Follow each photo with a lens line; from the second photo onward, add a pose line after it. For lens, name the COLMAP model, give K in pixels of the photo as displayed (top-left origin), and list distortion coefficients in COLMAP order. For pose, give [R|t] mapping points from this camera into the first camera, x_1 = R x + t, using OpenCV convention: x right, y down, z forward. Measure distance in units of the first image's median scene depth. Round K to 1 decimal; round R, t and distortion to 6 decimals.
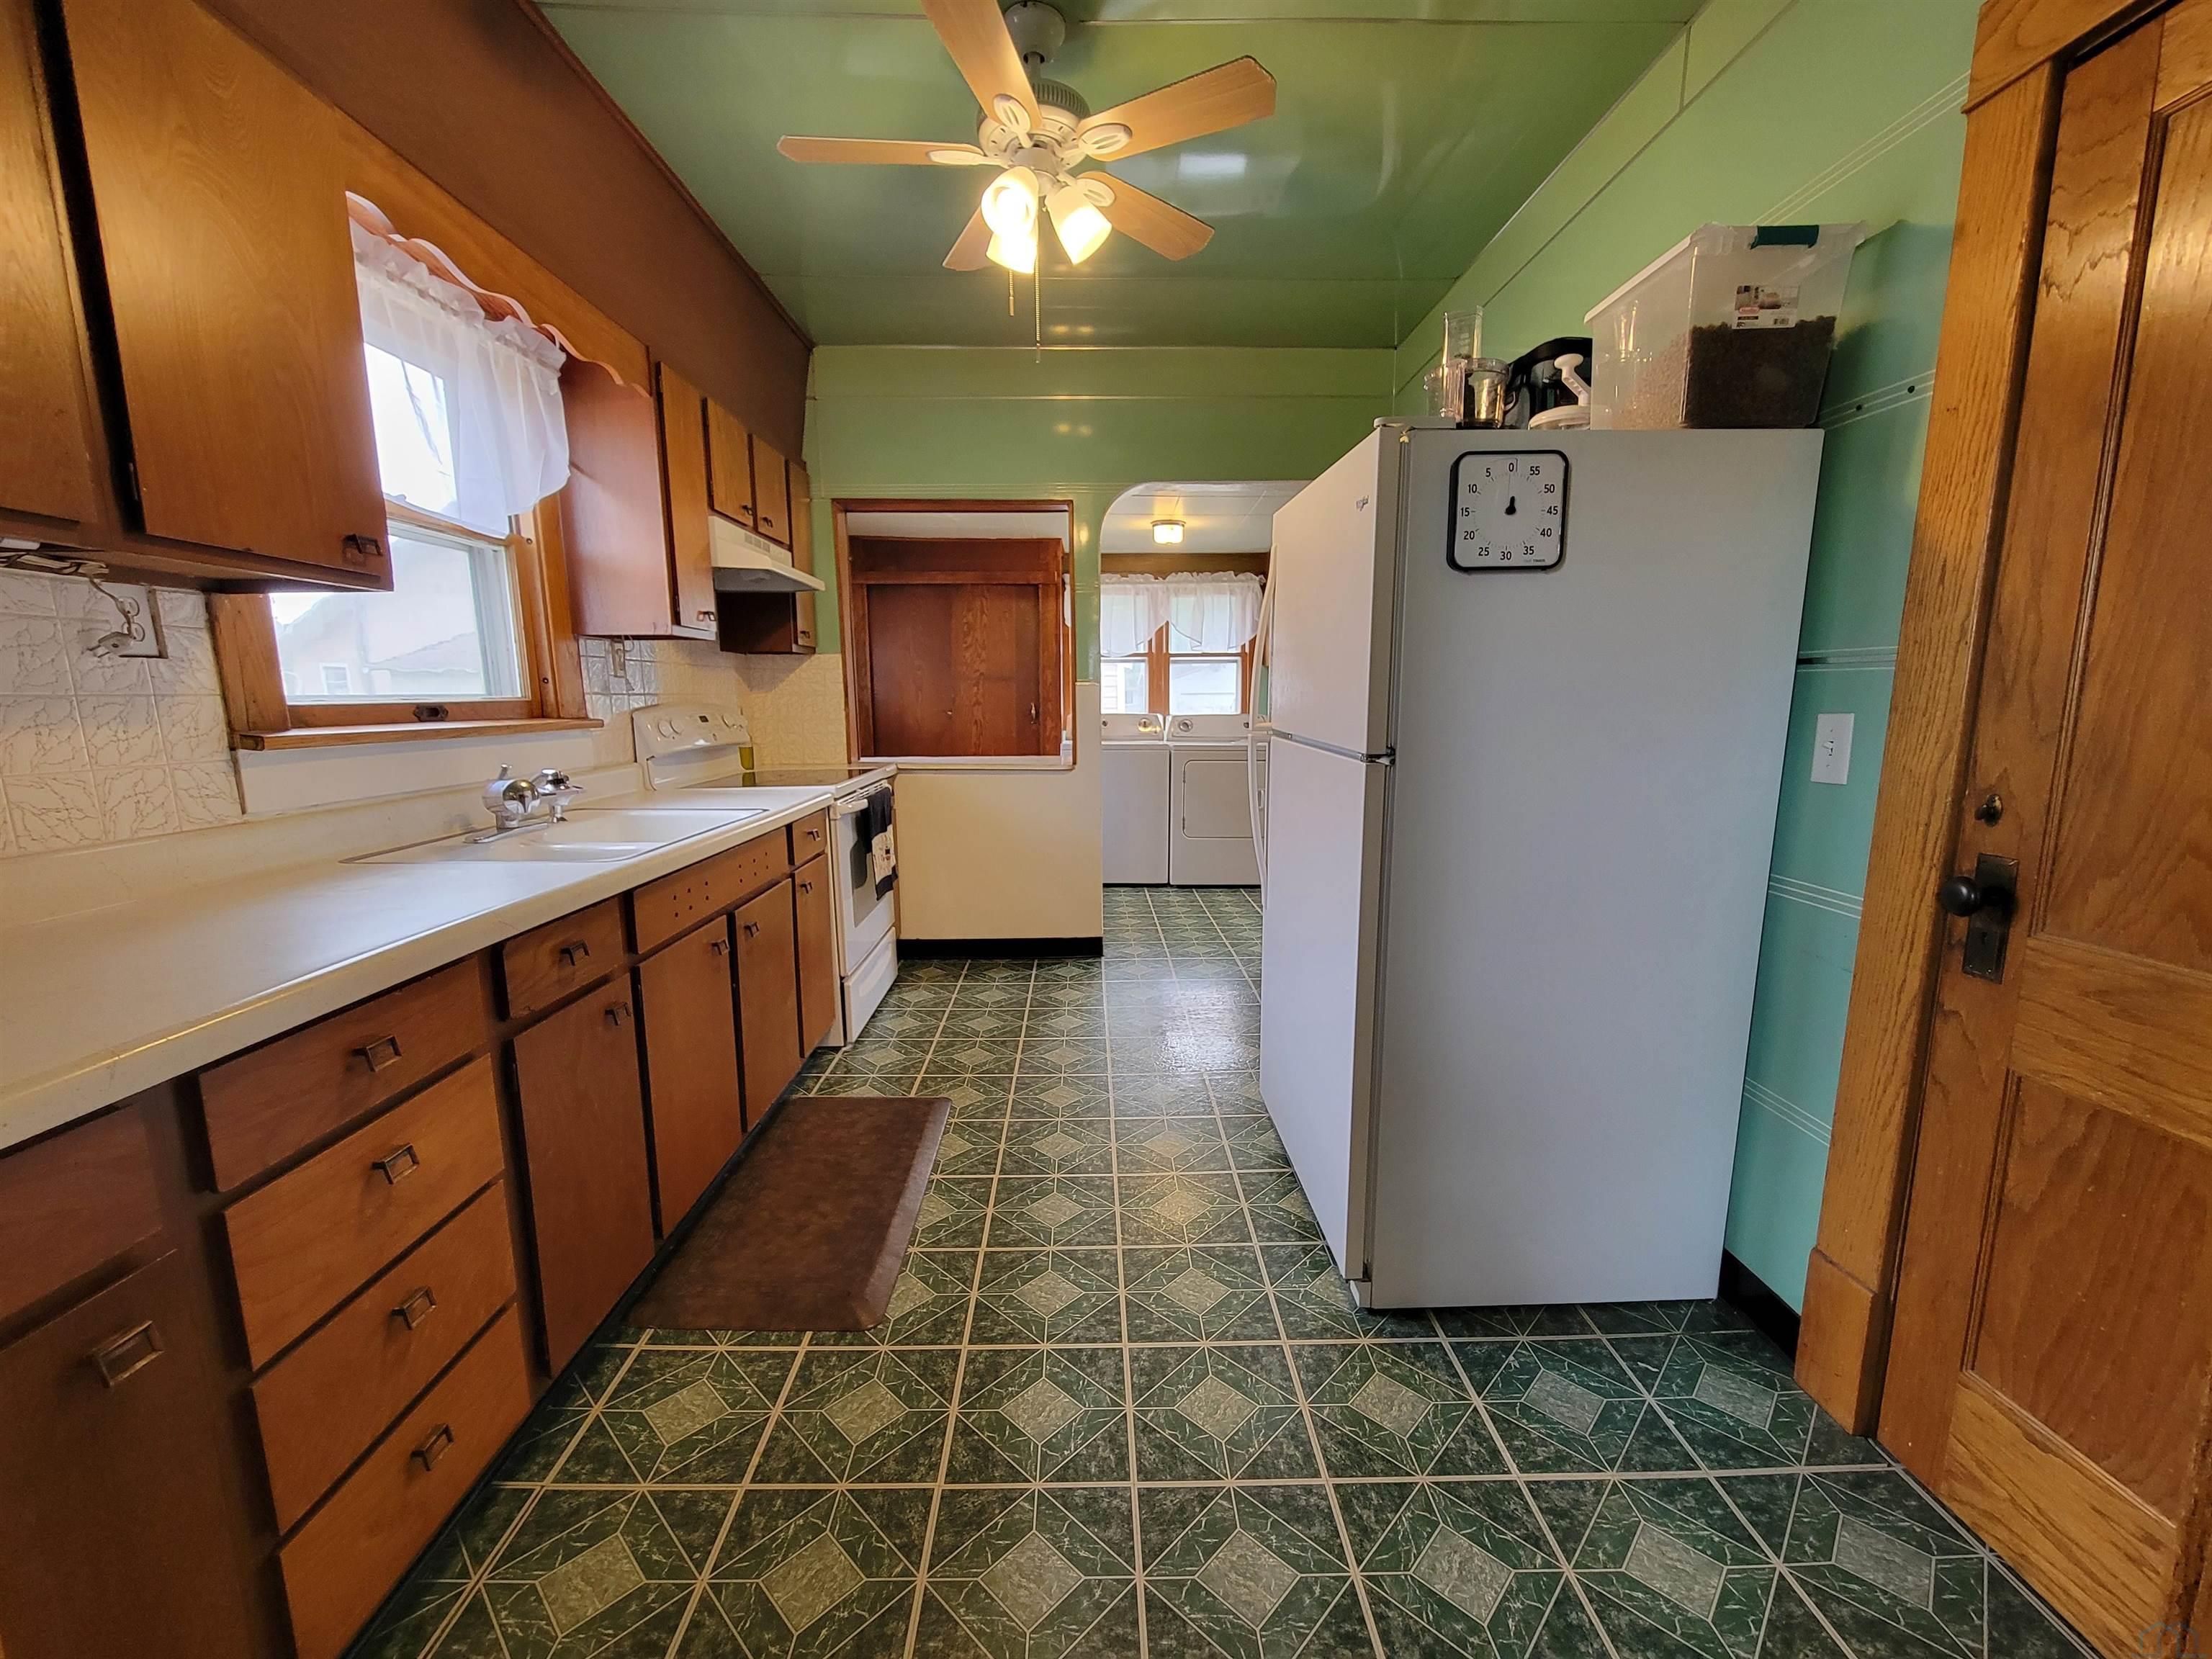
lens RADIAL K [[898.1, 0, 1106.7], [0, 898.1, 843.6], [0, 0, 1]] dist [0.003185, -0.002424]
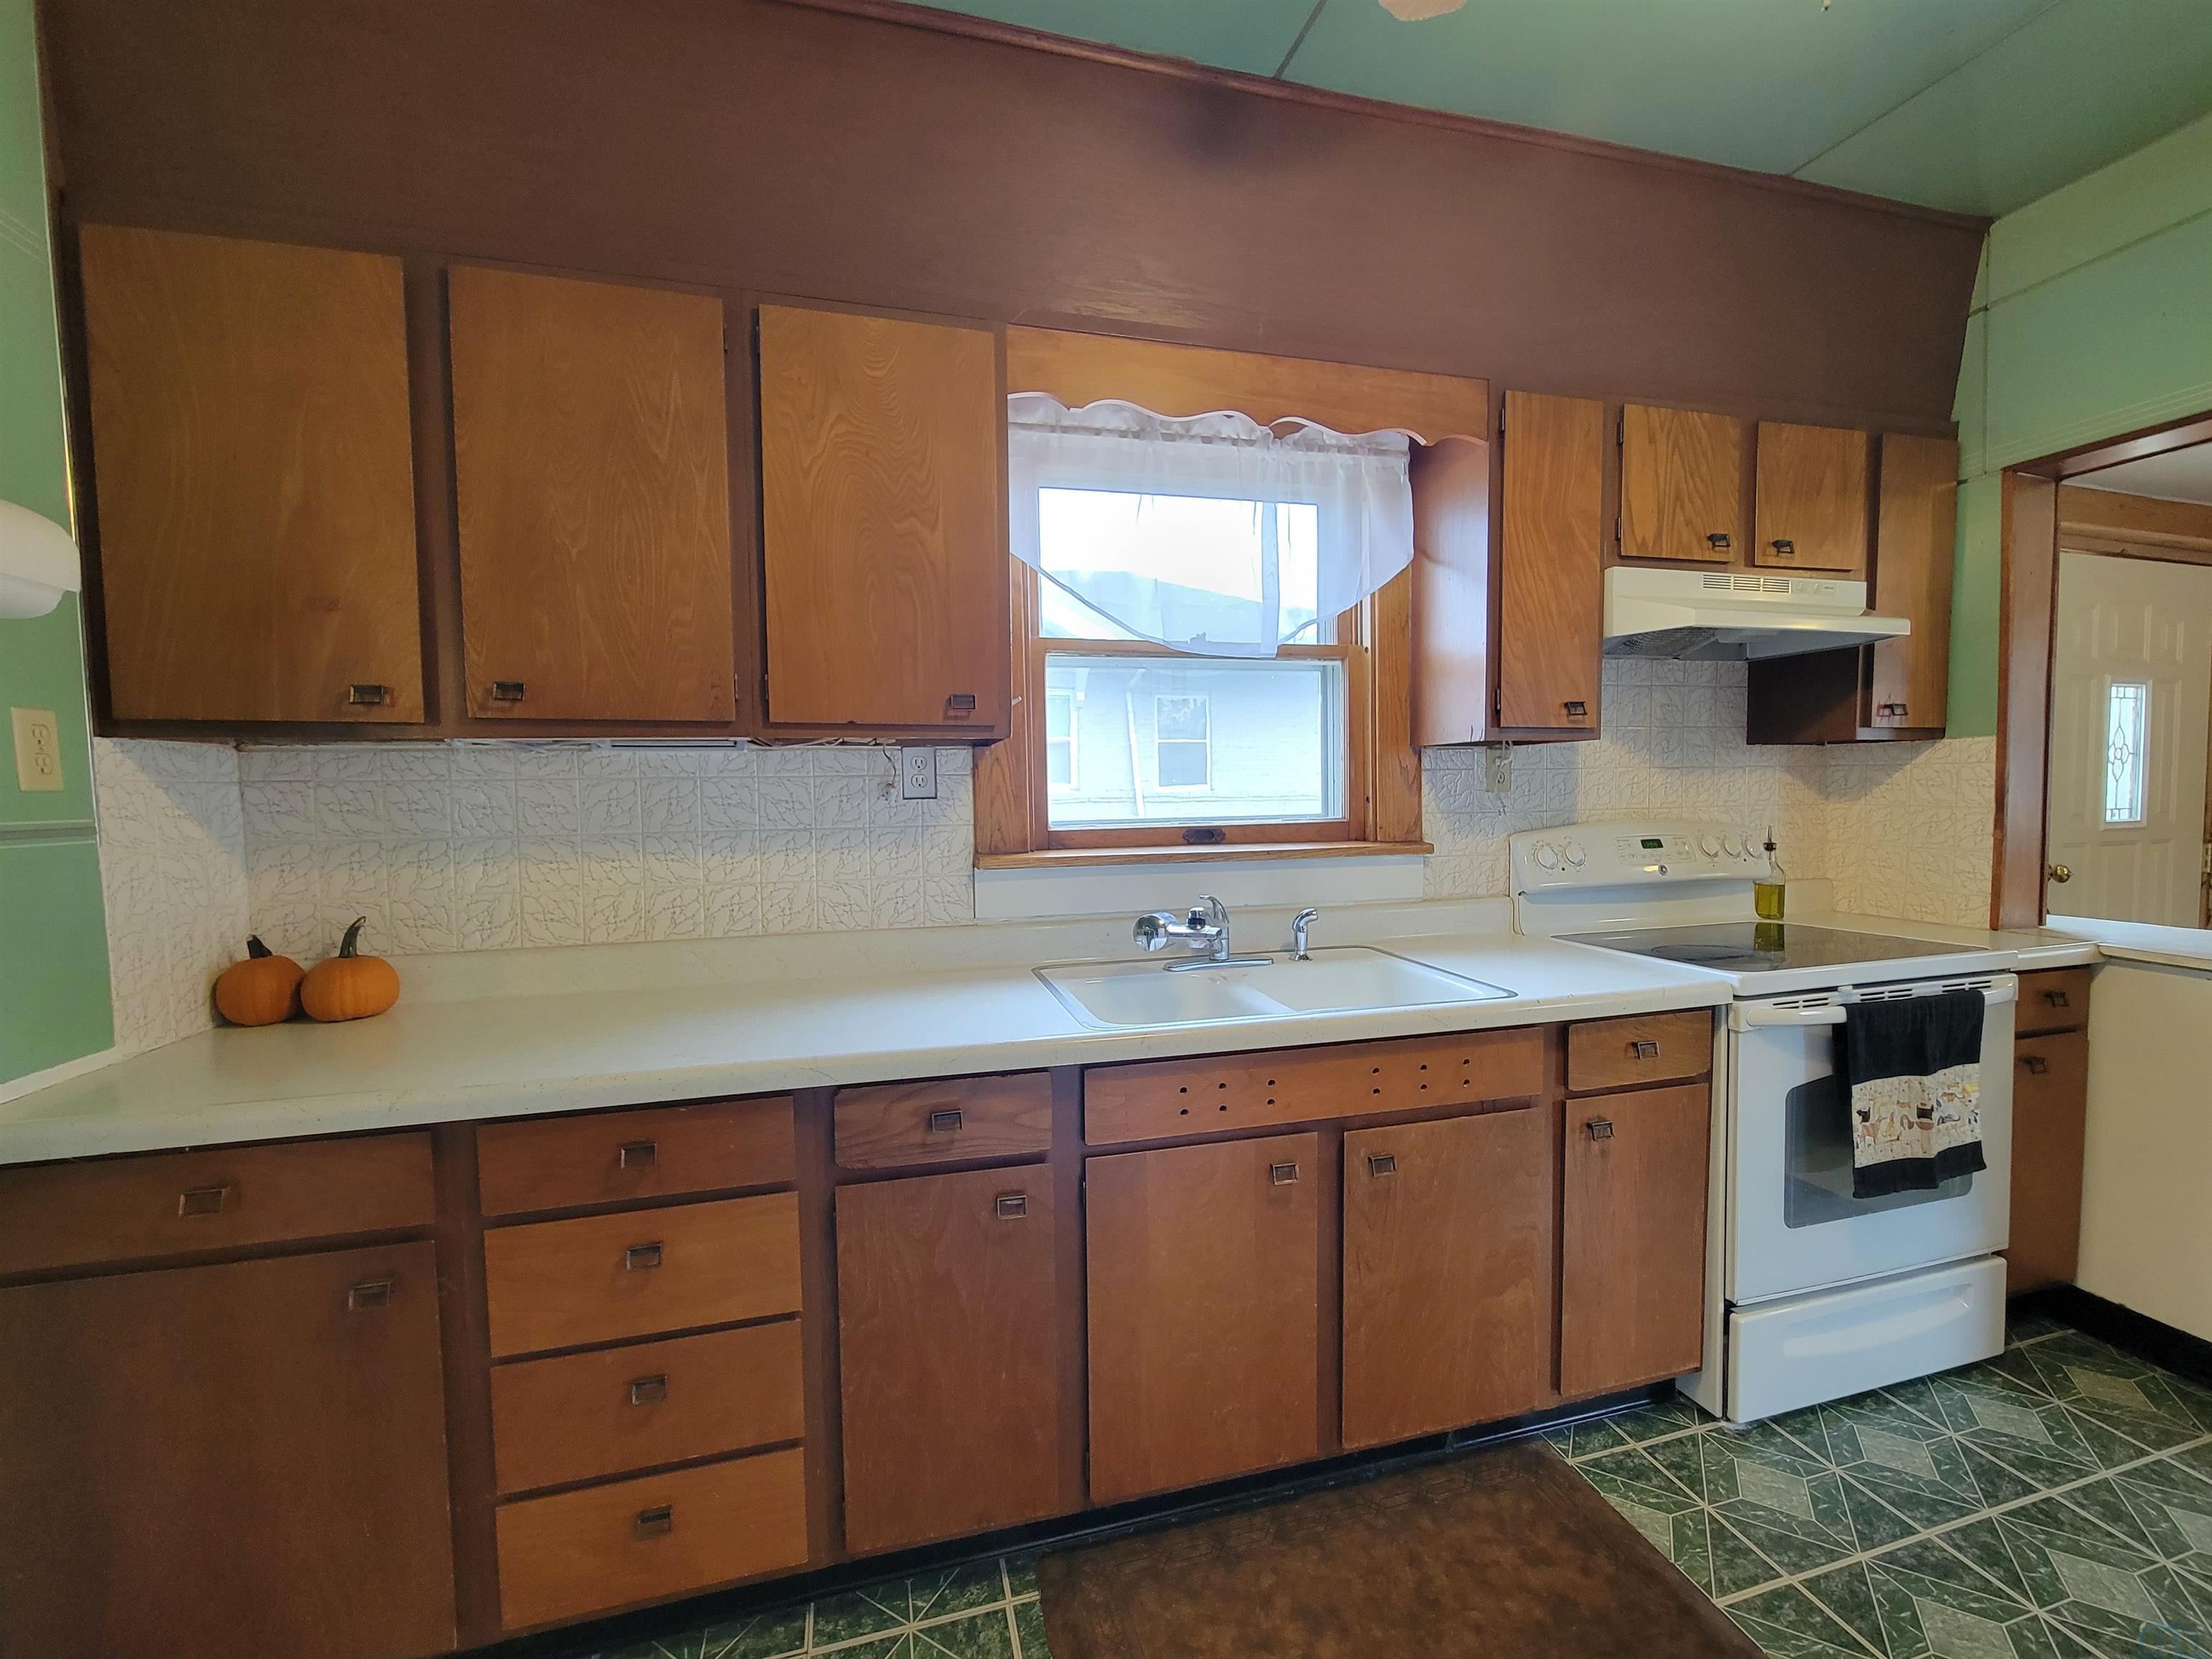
lens RADIAL K [[898.1, 0, 1108.7], [0, 898.1, 845.3], [0, 0, 1]] dist [0.003185, -0.002424]
pose [[0.242910, 0.059939, -0.968195, 0.286050], [-0.146620, 0.988891, 0.024435, -0.183260], [0.958904, 0.136021, 0.249000, 0.812137]]
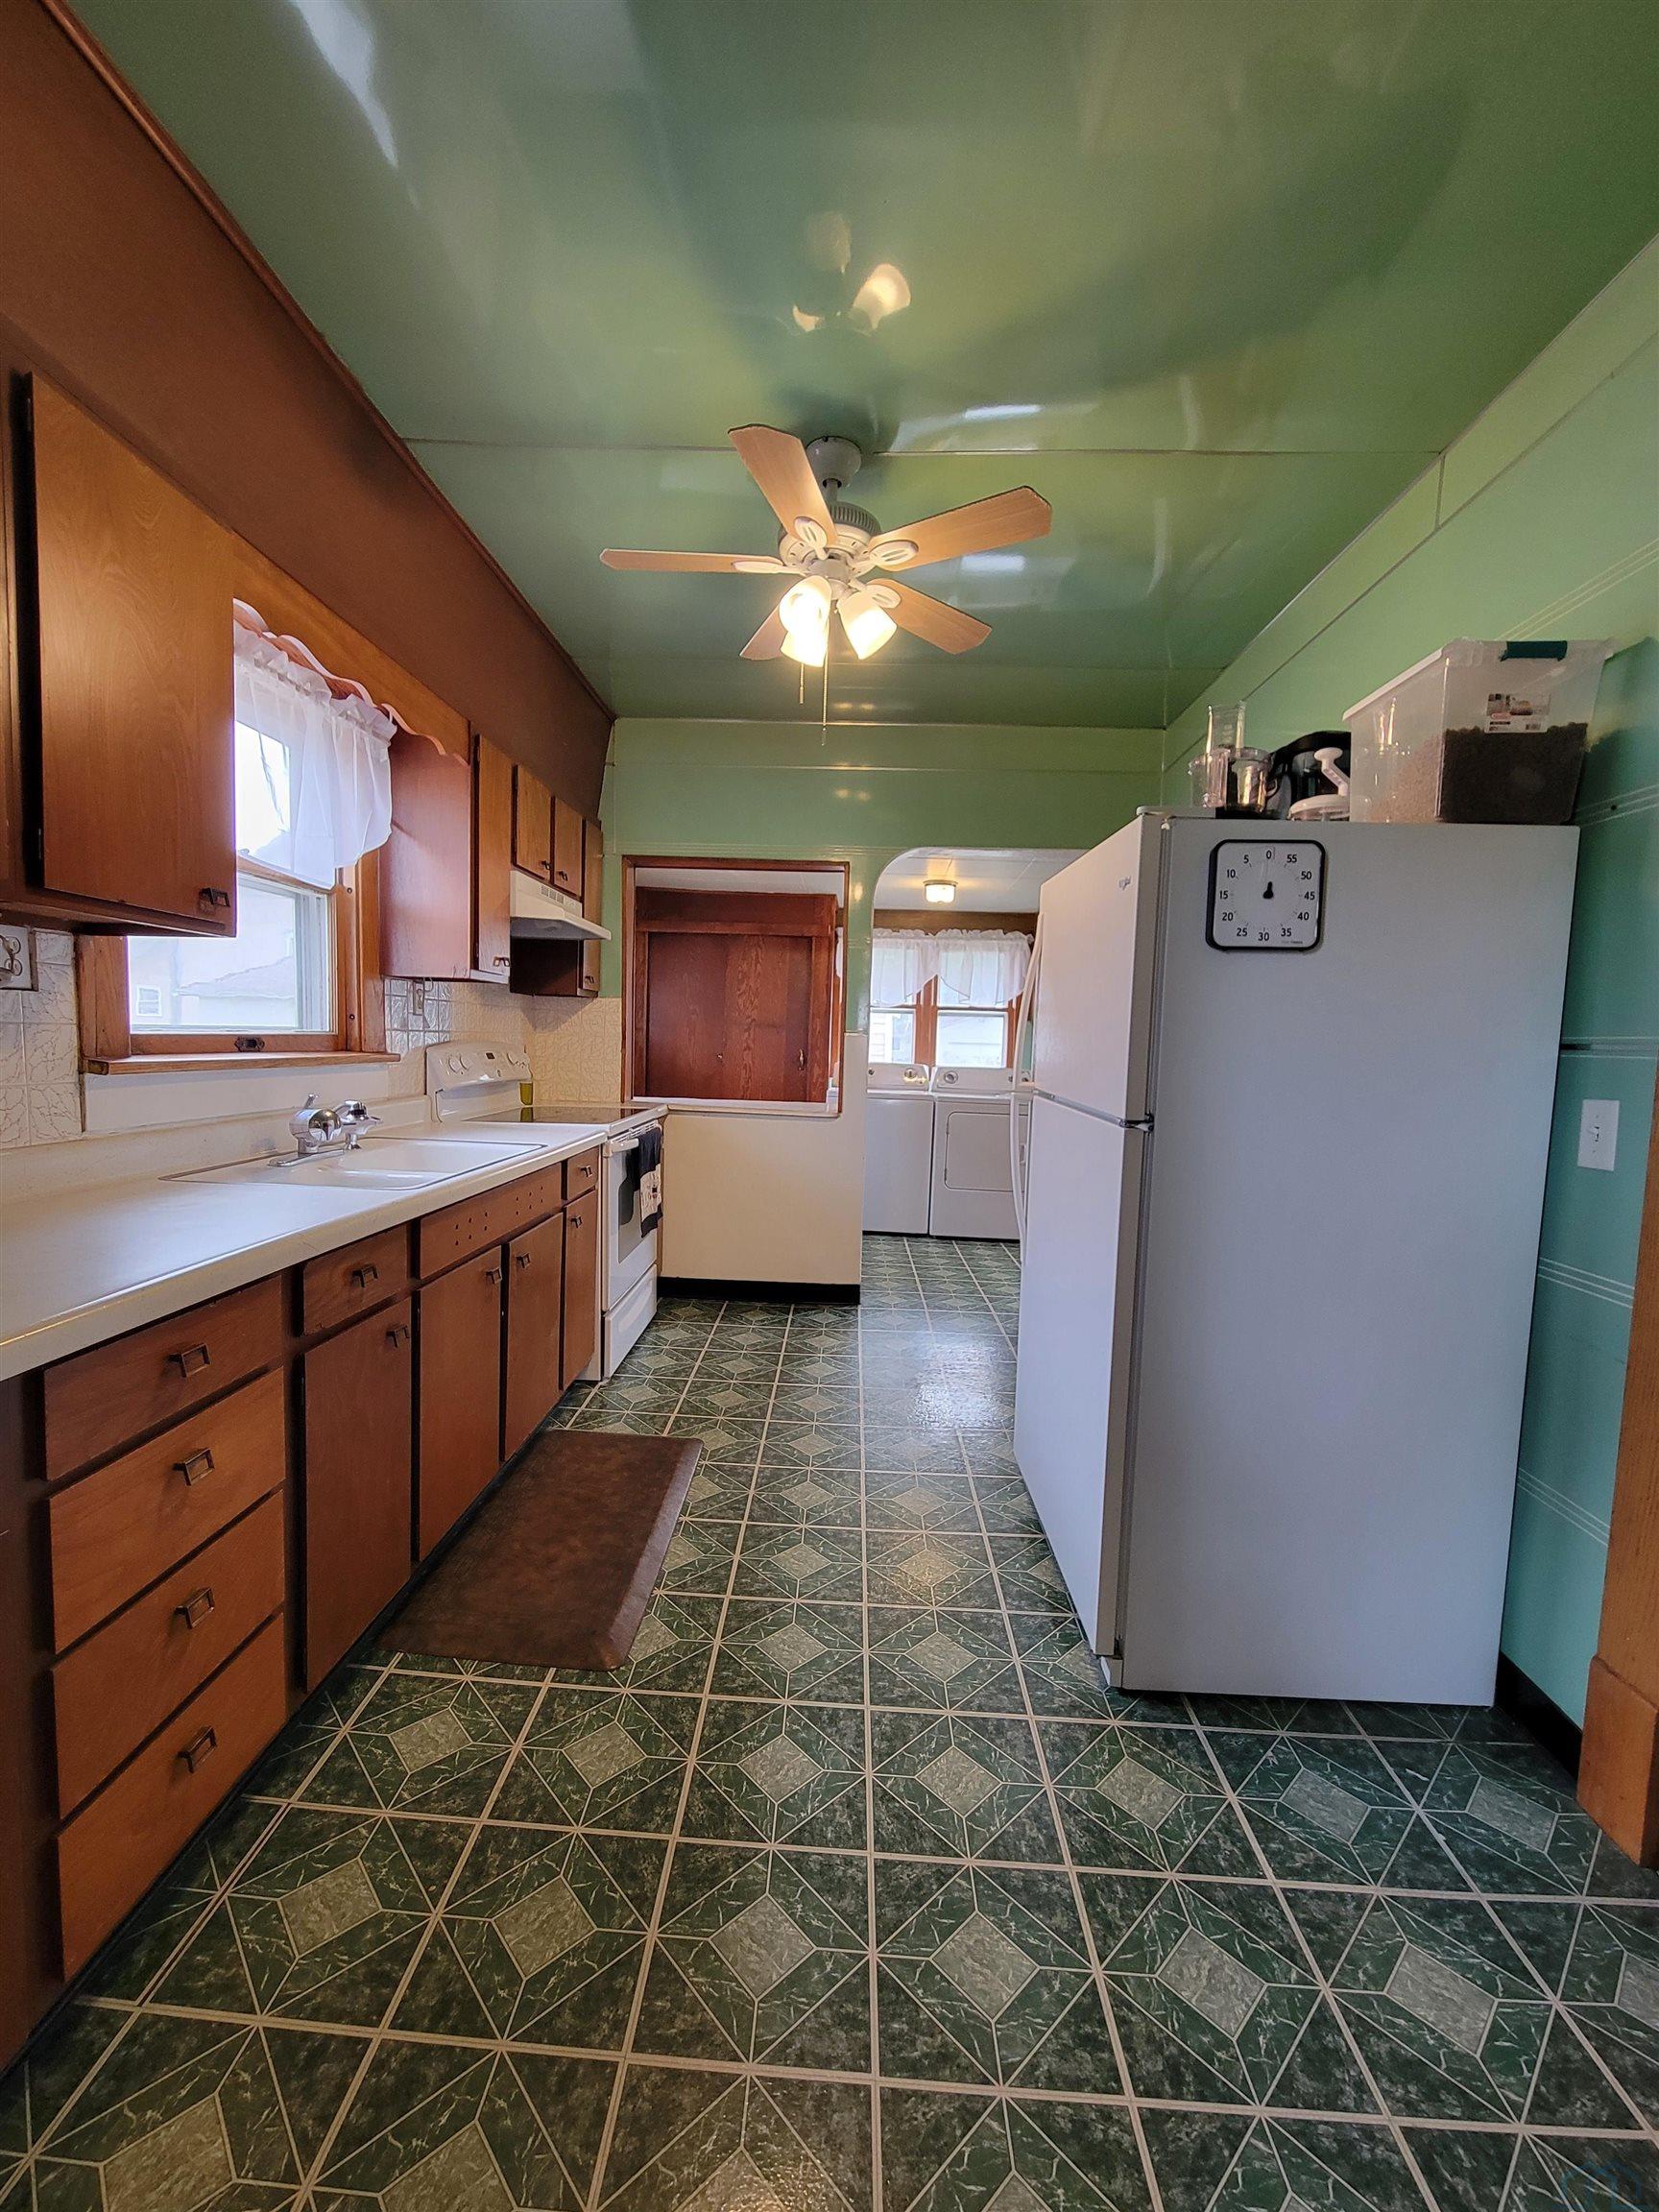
lens RADIAL K [[898.1, 0, 814.8], [0, 898.1, 1108.6], [0, 0, 1]] dist [0.003185, -0.002424]
pose [[0.997249, 0.040541, -0.062057, -0.001935], [-0.045858, 0.995170, -0.086800, -0.006298], [0.058238, 0.089407, 0.994291, -0.040905]]
